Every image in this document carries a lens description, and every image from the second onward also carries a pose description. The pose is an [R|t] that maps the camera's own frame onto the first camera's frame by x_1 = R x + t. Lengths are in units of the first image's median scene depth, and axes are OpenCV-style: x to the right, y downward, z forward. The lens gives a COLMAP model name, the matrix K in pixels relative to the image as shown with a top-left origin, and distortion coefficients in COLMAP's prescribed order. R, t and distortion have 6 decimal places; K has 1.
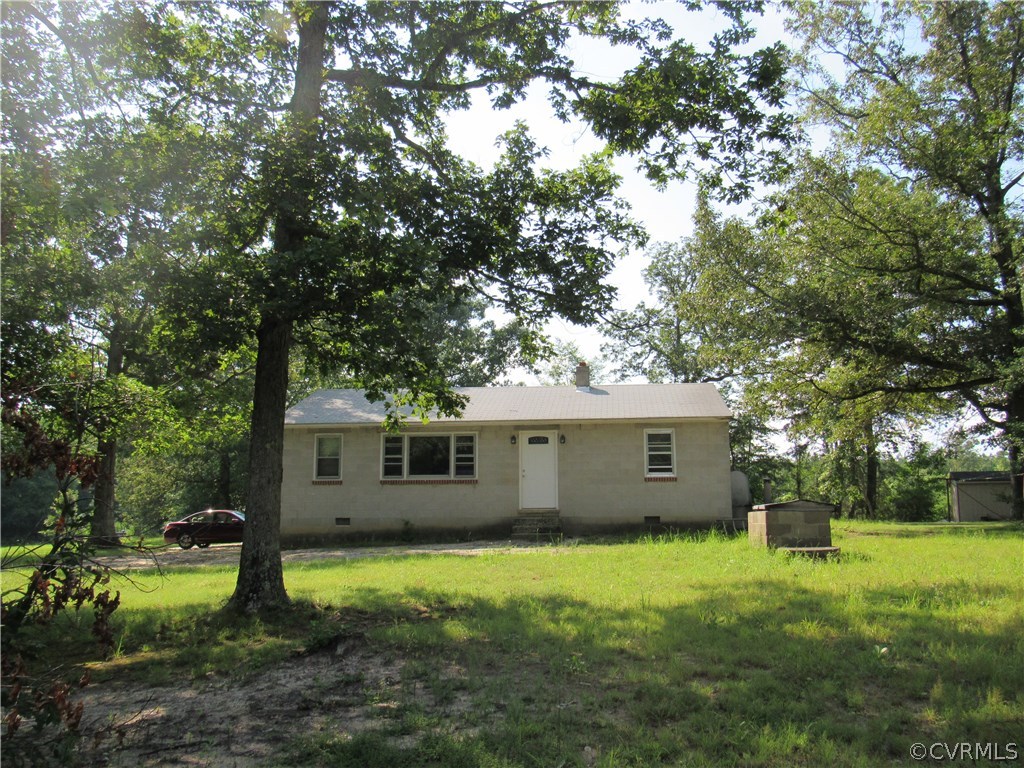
lens RADIAL K [[895.3, 0, 508.7], [0, 895.3, 384.3], [0, 0, 1]] dist [-0.008436, -0.012018]
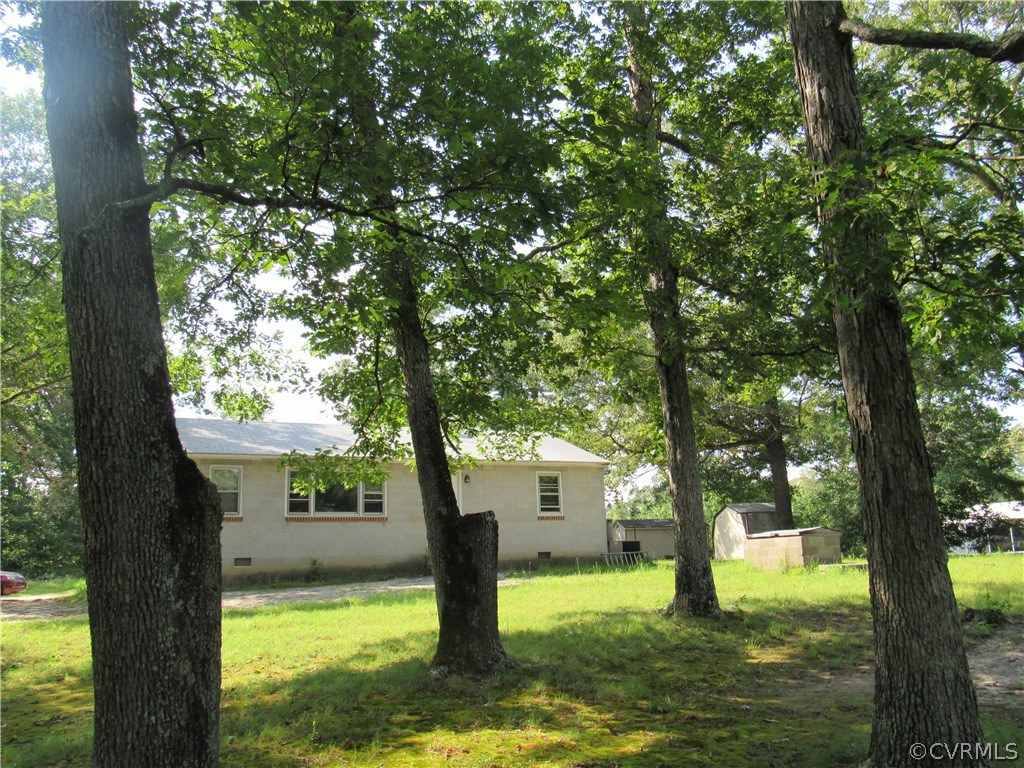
lens RADIAL K [[895.3, 0, 510.5], [0, 895.3, 379.1], [0, 0, 1]] dist [-0.008436, -0.012018]
pose [[0.875409, 0.081004, 0.476547, -0.412684], [-0.055267, 0.996167, -0.067805, 0.013490], [-0.480213, 0.033020, 0.876530, 0.053726]]
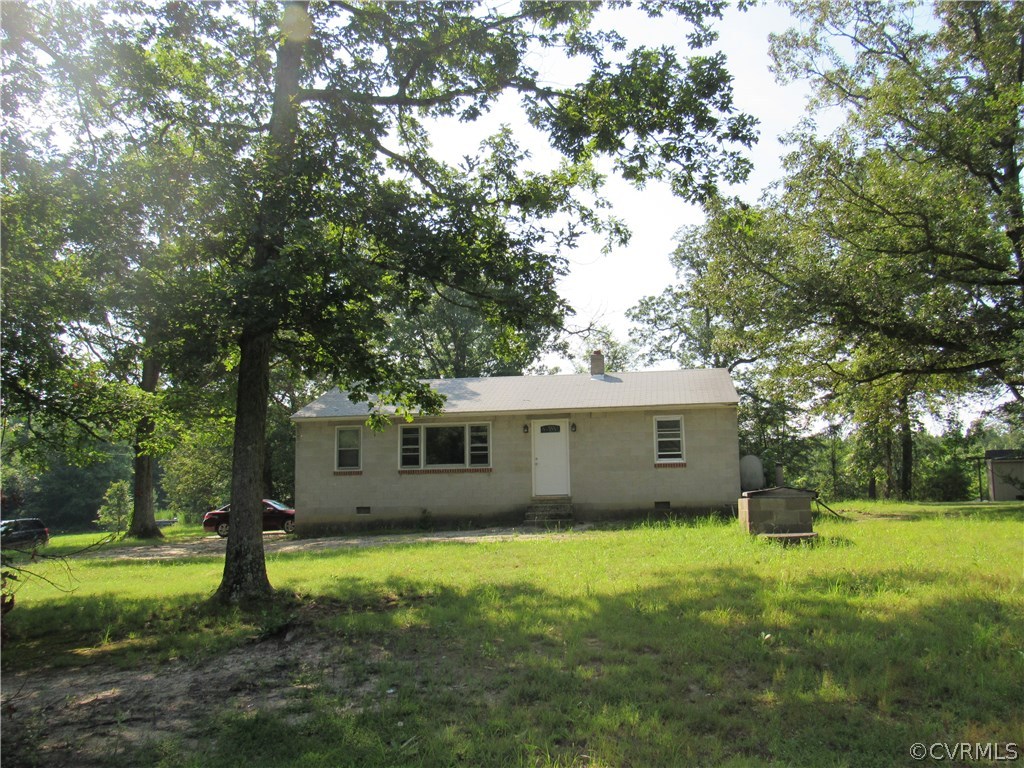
lens RADIAL K [[895.3, 0, 508.1], [0, 895.3, 386.4], [0, 0, 1]] dist [-0.008436, -0.012018]
pose [[0.998209, -0.020139, -0.056328, 0.044947], [0.021374, 0.999542, 0.021409, -0.009326], [0.055871, -0.022575, 0.998183, -0.024840]]
